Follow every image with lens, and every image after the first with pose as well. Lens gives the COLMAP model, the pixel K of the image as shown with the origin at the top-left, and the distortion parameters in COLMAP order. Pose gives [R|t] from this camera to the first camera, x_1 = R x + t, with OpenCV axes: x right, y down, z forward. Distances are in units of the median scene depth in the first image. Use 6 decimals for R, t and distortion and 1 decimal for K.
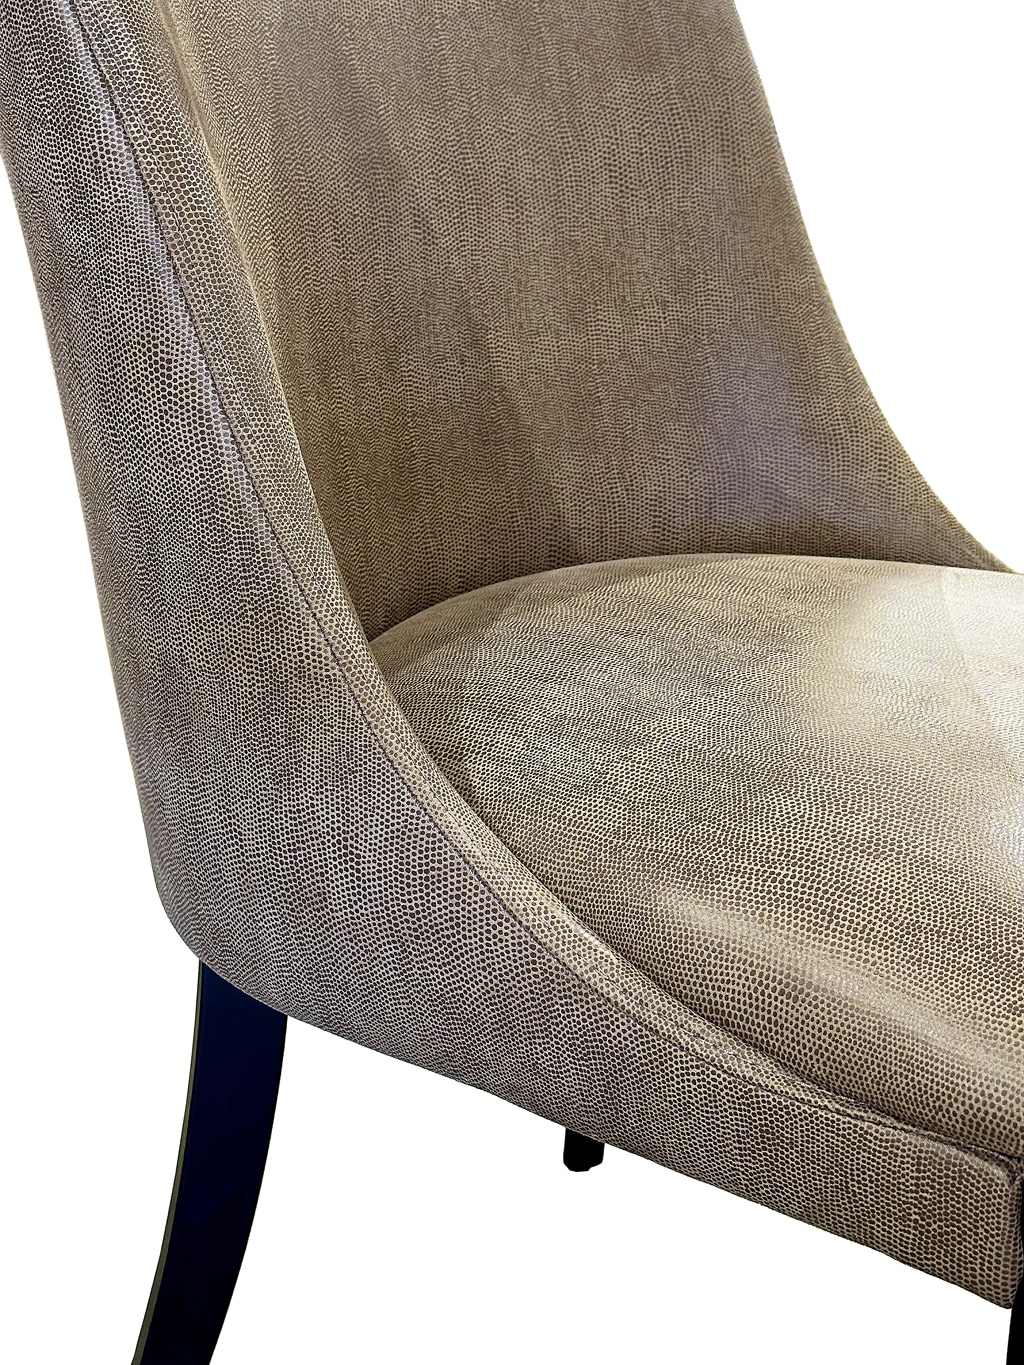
lens RADIAL K [[2014.7, 0, 512.0], [0, 2014.7, 682.5], [0, 0, 1]] dist [0.135980, 0.006992]
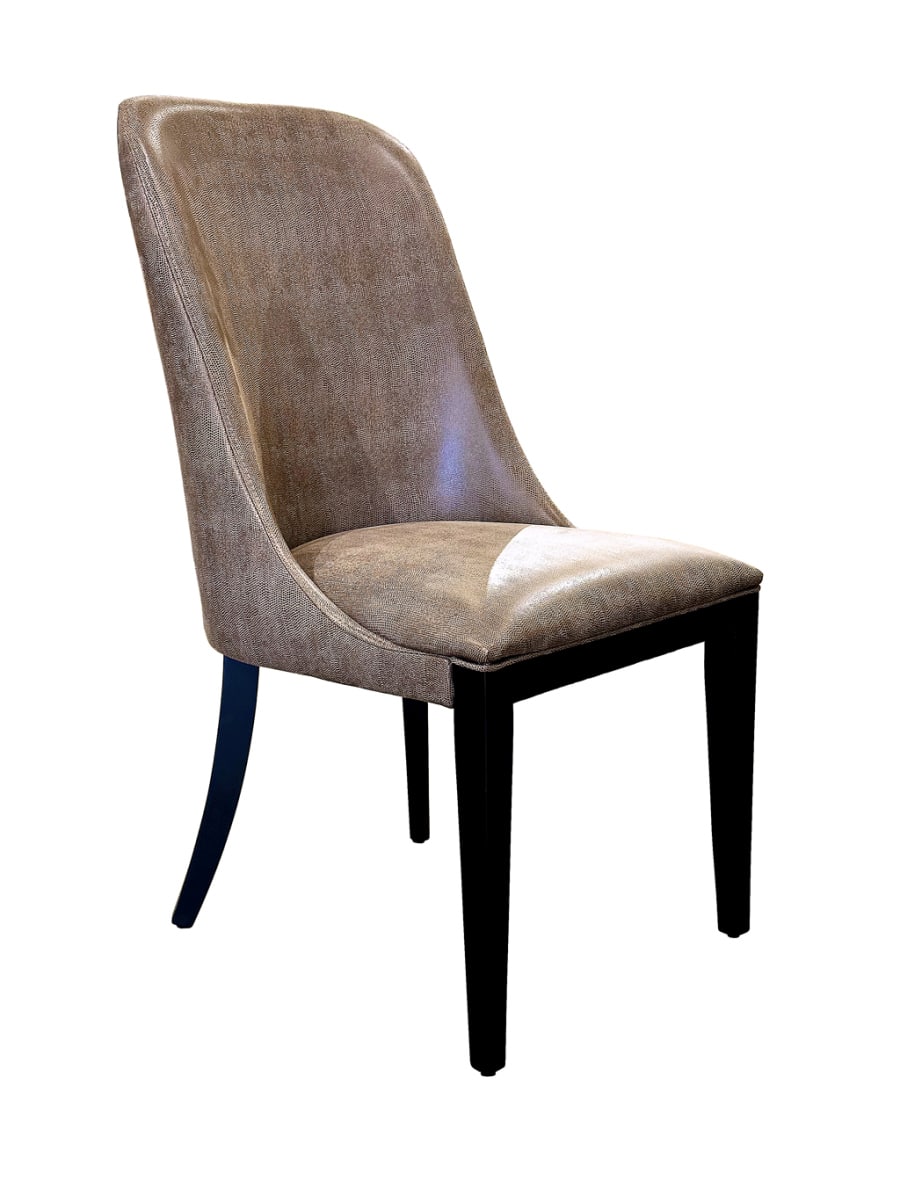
lens RADIAL K [[1771.2, 0, 450.0], [0, 1771.2, 600.0], [0, 0, 1]] dist [0.135980, 0.006992]
pose [[0.995502, 0.013977, -0.093706, 0.334011], [-0.026087, 0.991264, -0.129290, 0.333602], [0.091080, 0.131153, 0.987169, -1.168003]]
